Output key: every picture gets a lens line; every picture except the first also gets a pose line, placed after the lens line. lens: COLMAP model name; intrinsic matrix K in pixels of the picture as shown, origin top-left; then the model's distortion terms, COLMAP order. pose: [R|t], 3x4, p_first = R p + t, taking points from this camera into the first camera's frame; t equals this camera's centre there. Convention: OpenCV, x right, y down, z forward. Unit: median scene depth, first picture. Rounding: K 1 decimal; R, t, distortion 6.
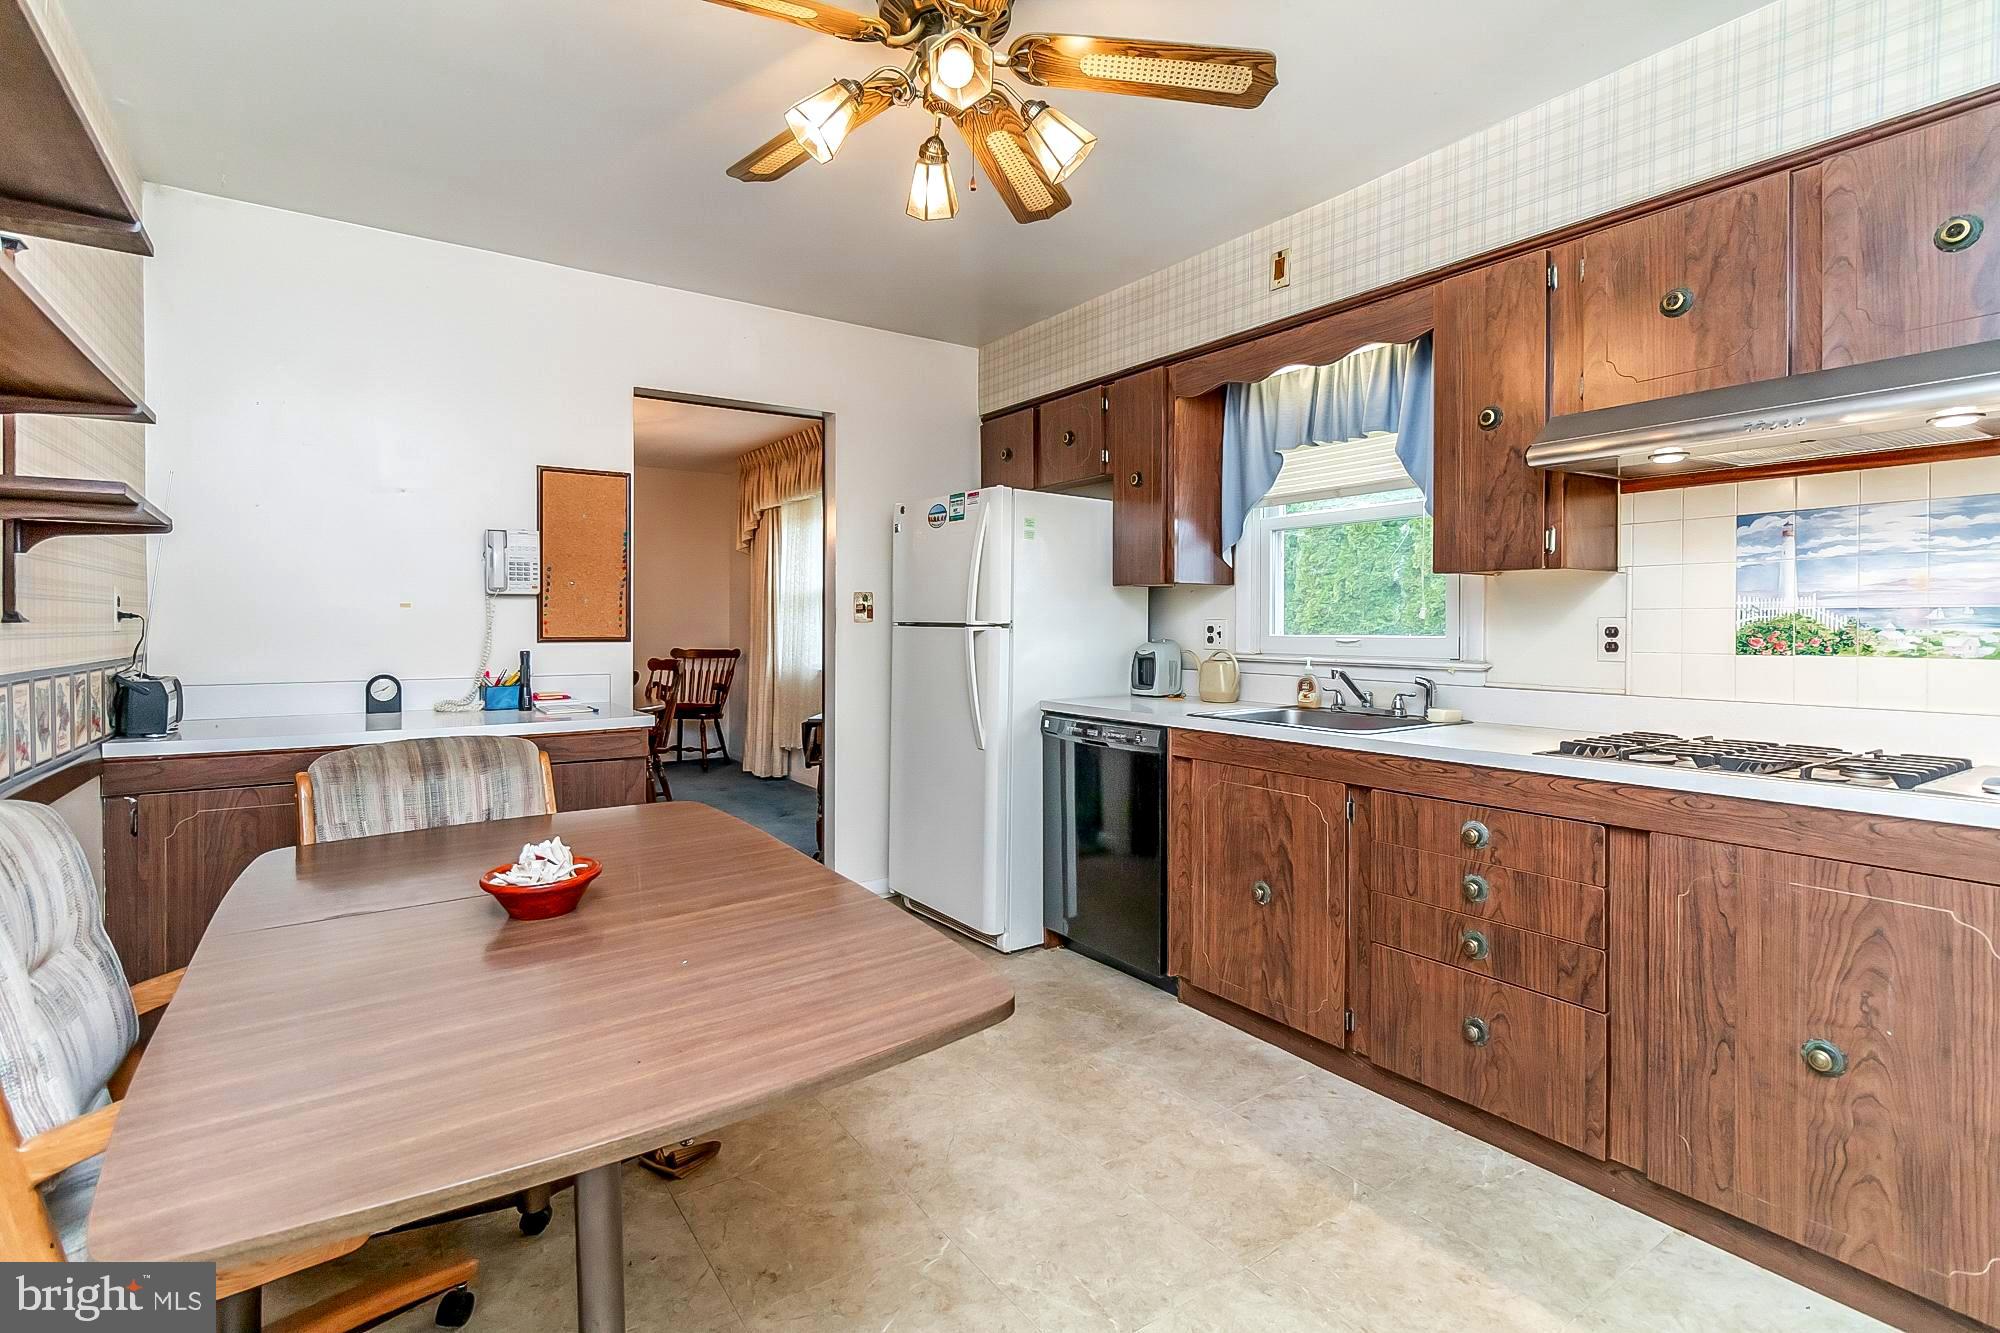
lens RADIAL K [[927.4, 0, 989.2], [0, 927.4, 645.4], [0, 0, 1]] dist [0.000407, 0.000102]
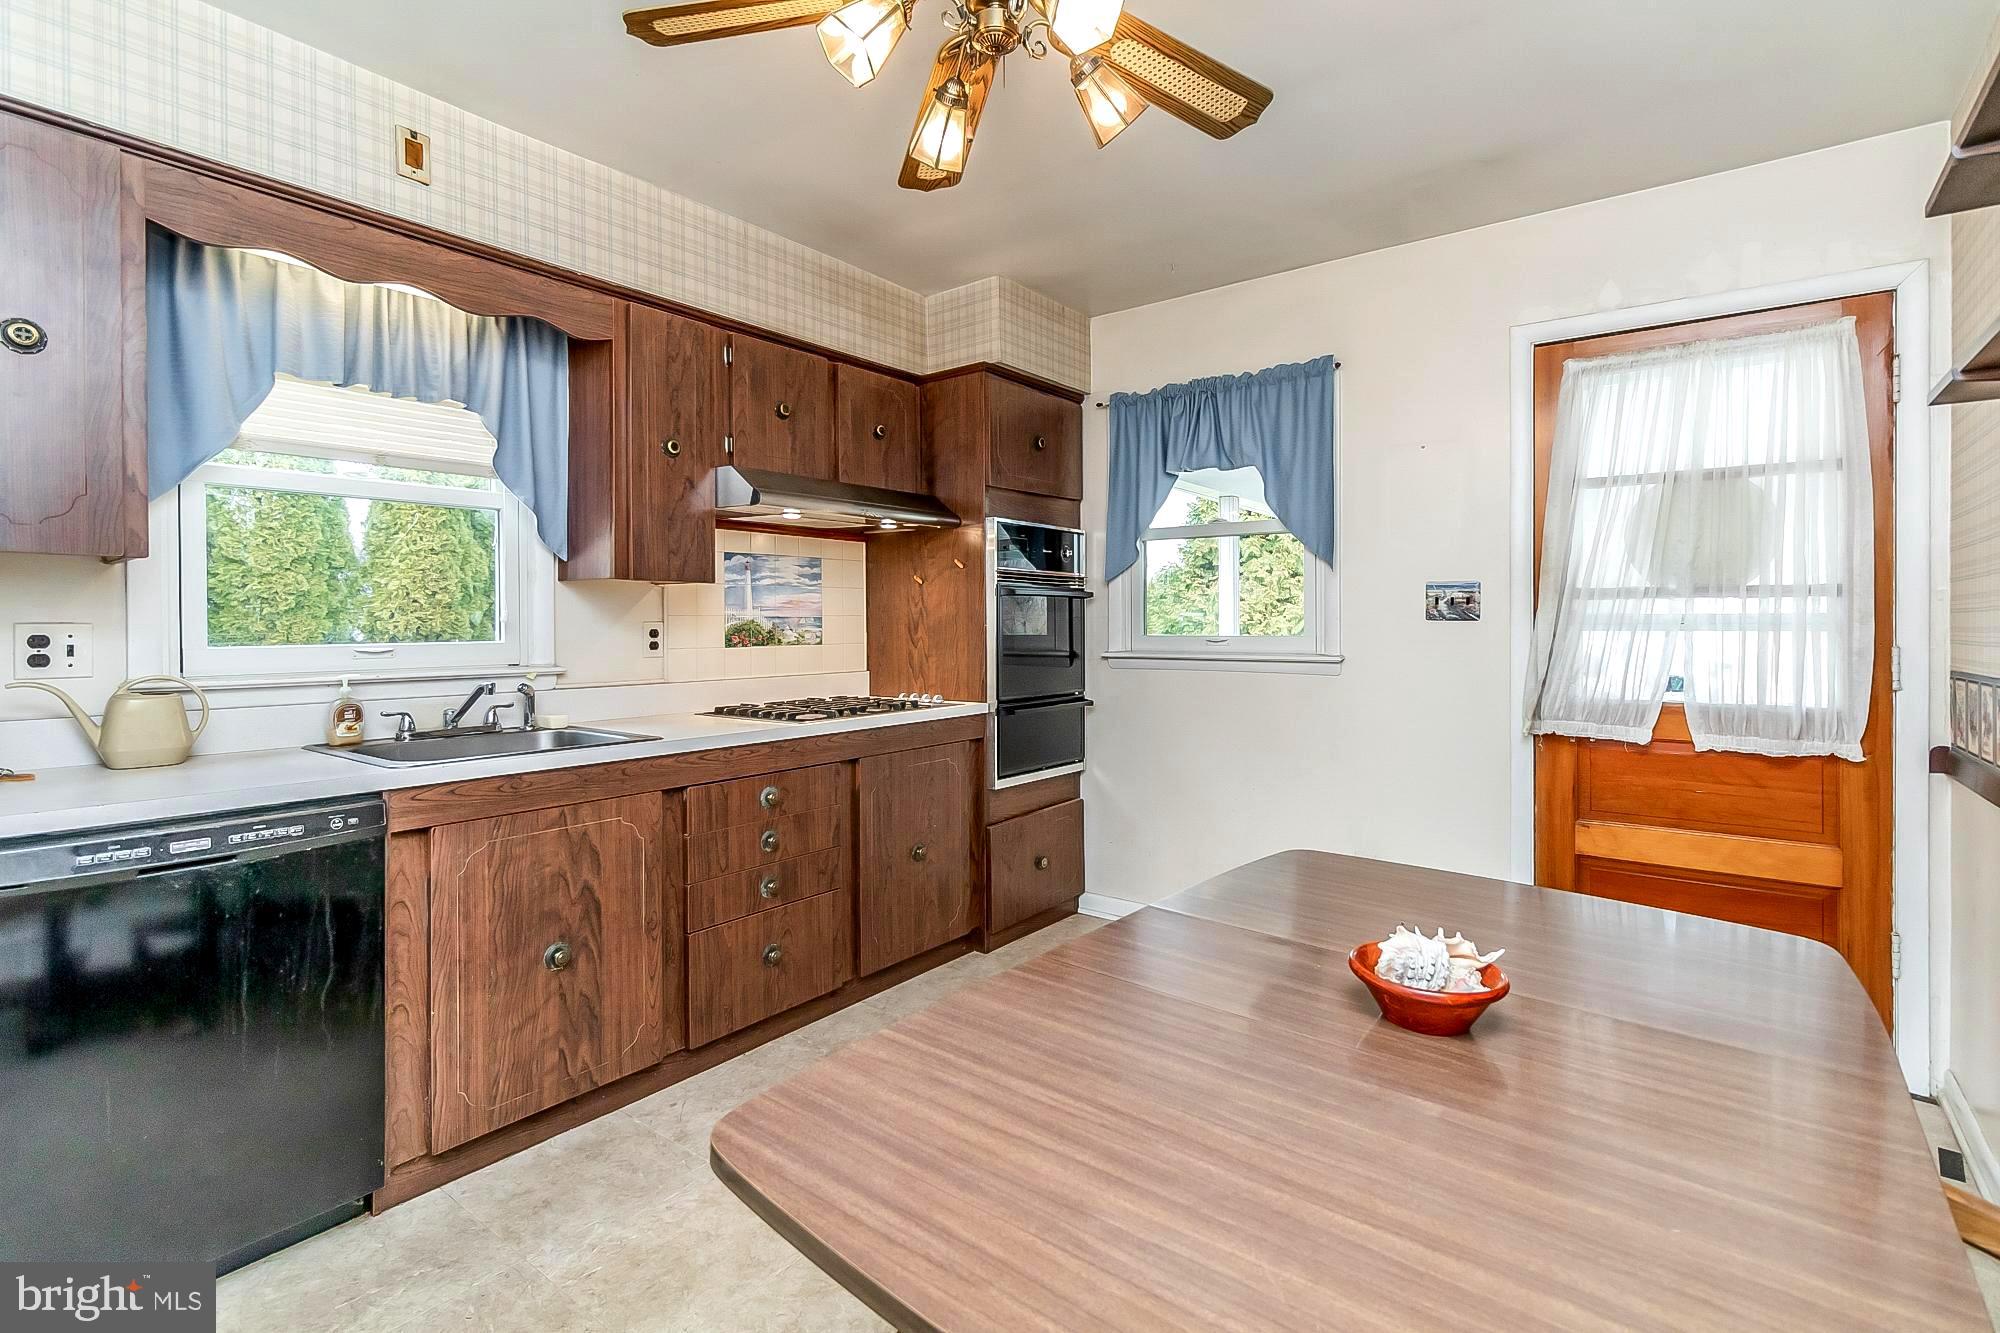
lens RADIAL K [[927.4, 0, 989.2], [0, 927.4, 645.4], [0, 0, 1]] dist [0.000407, 0.000102]
pose [[-0.287324, -0.023977, 0.957533, -0.624508], [0.025418, 0.999144, 0.032646, -0.026976], [-0.957496, 0.033718, -0.286469, 0.898955]]
